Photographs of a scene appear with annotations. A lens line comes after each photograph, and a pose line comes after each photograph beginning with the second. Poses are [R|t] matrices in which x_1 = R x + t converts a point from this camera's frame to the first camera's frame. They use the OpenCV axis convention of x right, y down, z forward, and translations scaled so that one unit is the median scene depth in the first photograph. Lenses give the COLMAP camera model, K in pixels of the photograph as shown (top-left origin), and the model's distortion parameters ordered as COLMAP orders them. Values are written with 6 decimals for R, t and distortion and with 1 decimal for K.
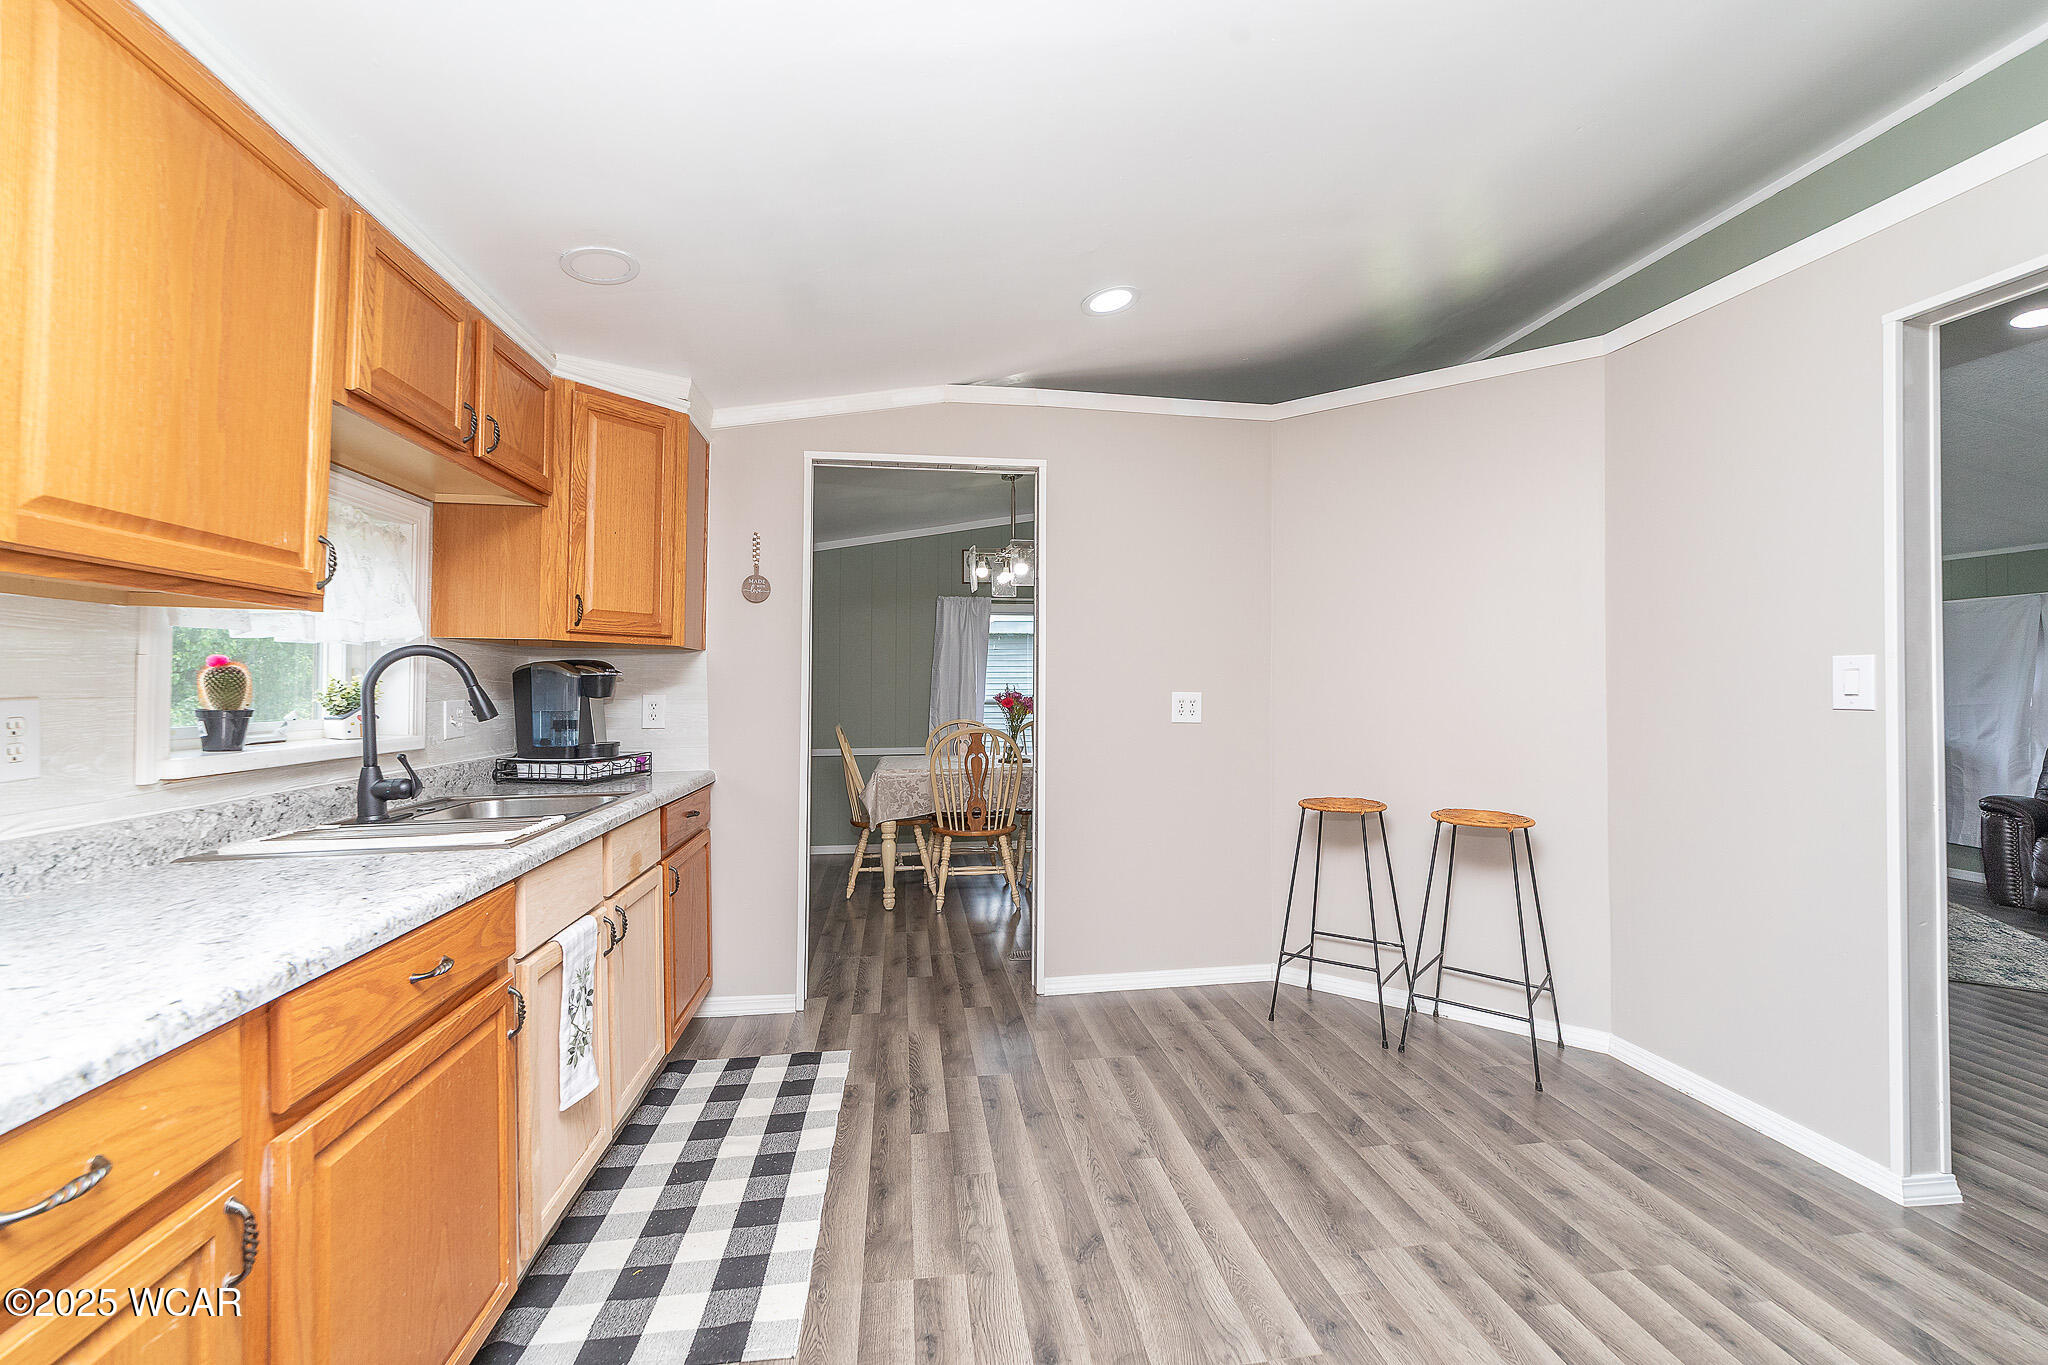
lens RADIAL K [[837.7, 0, 1035.9], [0, 837.7, 666.0], [0, 0, 1]] dist [-0.001579, 0.000347]
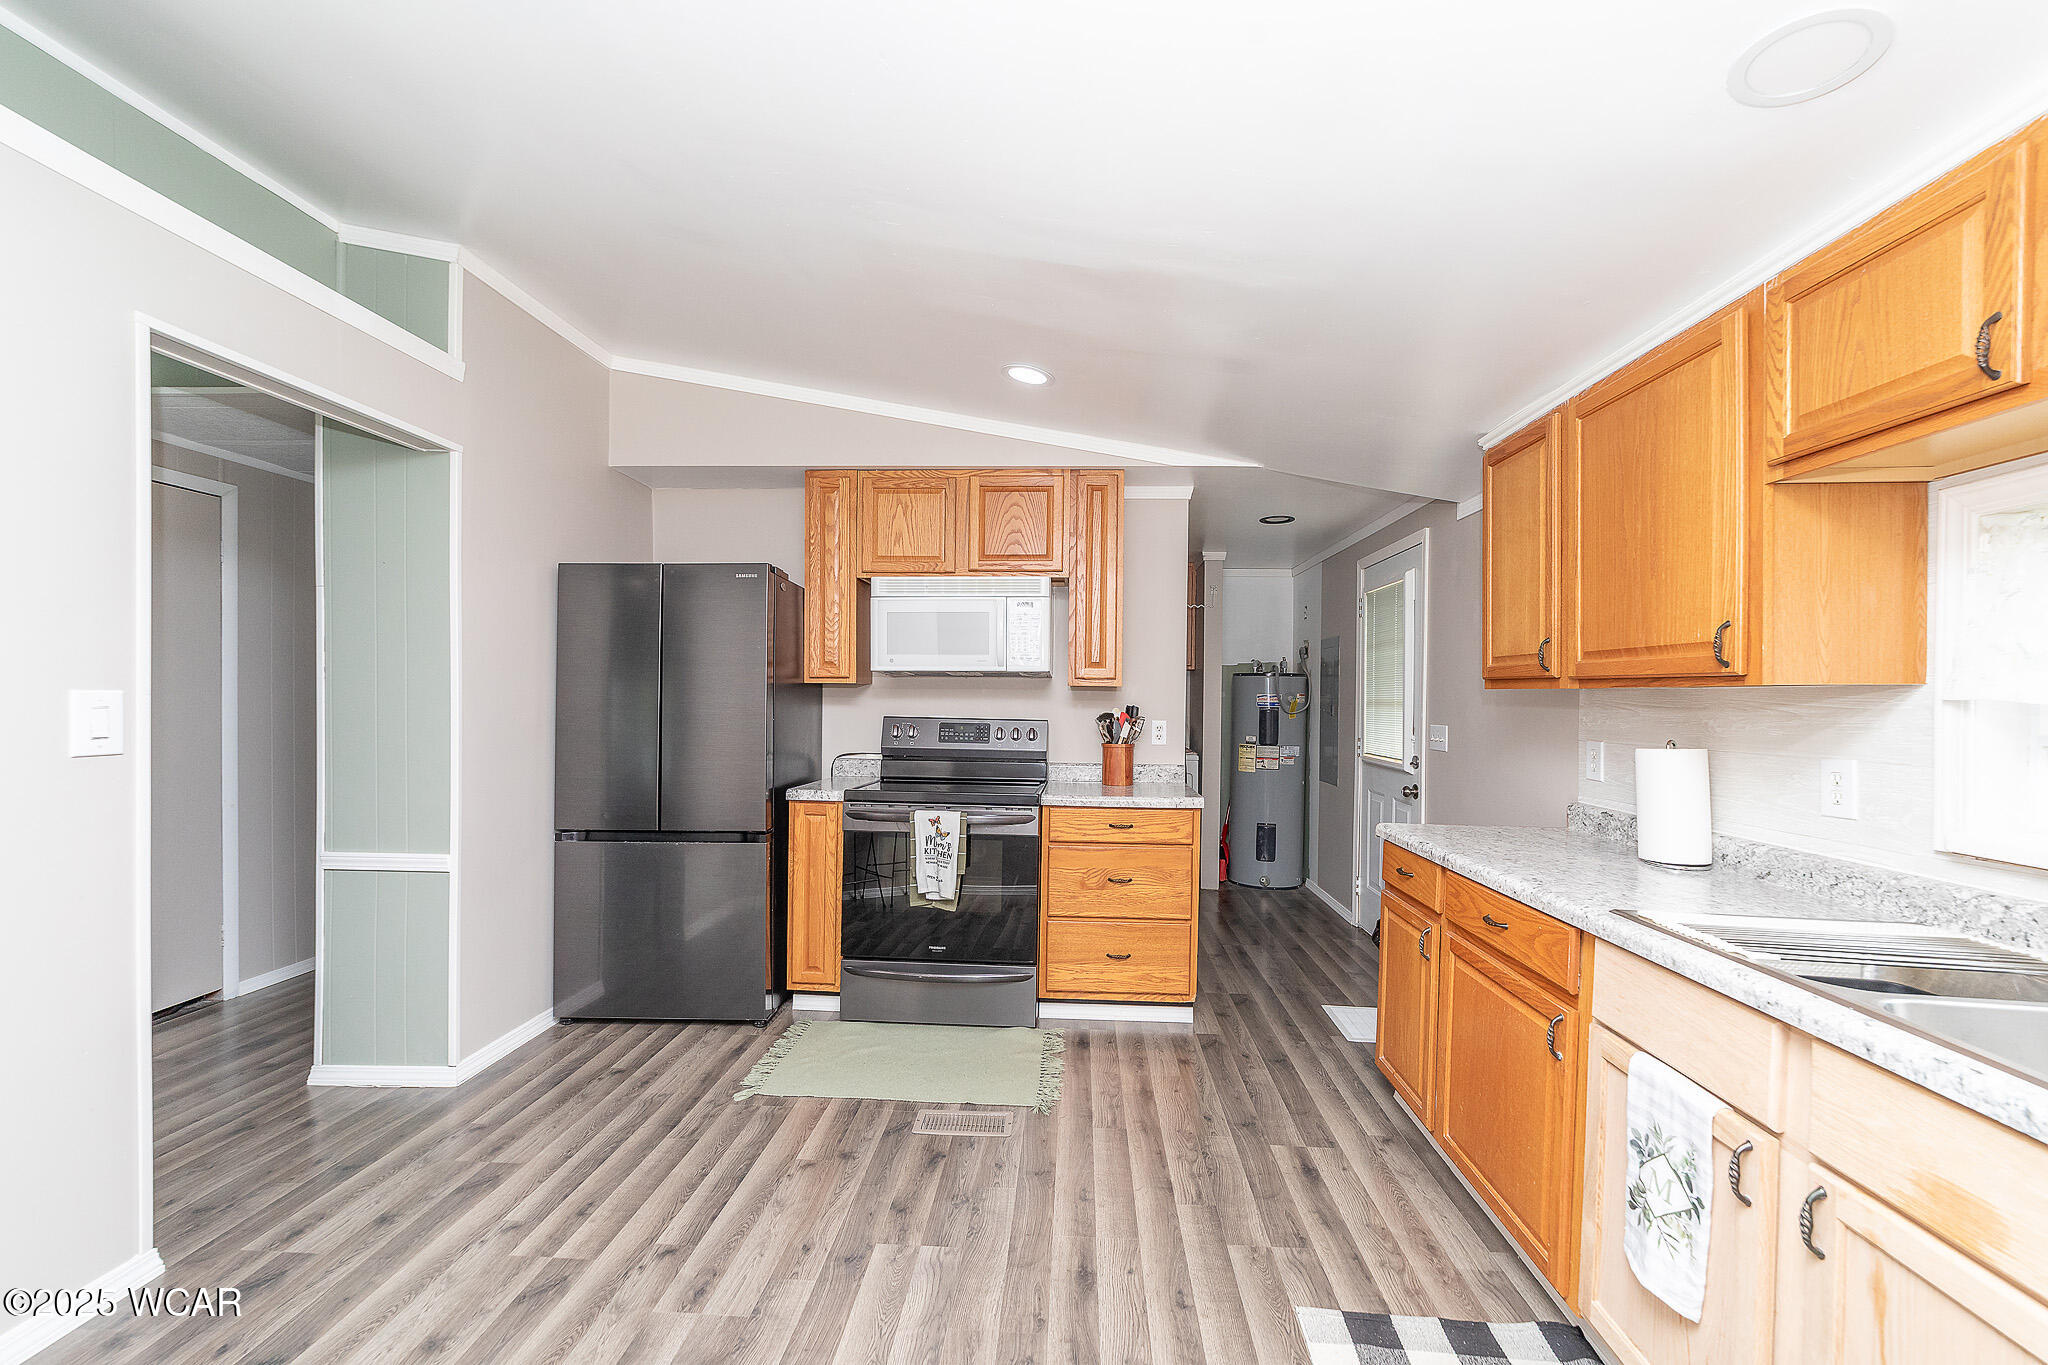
lens RADIAL K [[824.0, 0, 1052.4], [0, 824.0, 706.2], [0, 0, 1]] dist [-0.001875, -0.000074]
pose [[-0.981707, -0.016509, 0.189681, -0.088362], [-0.019124, 0.999746, -0.011959, -0.003955], [-0.189435, -0.015368, -0.981773, 1.255763]]
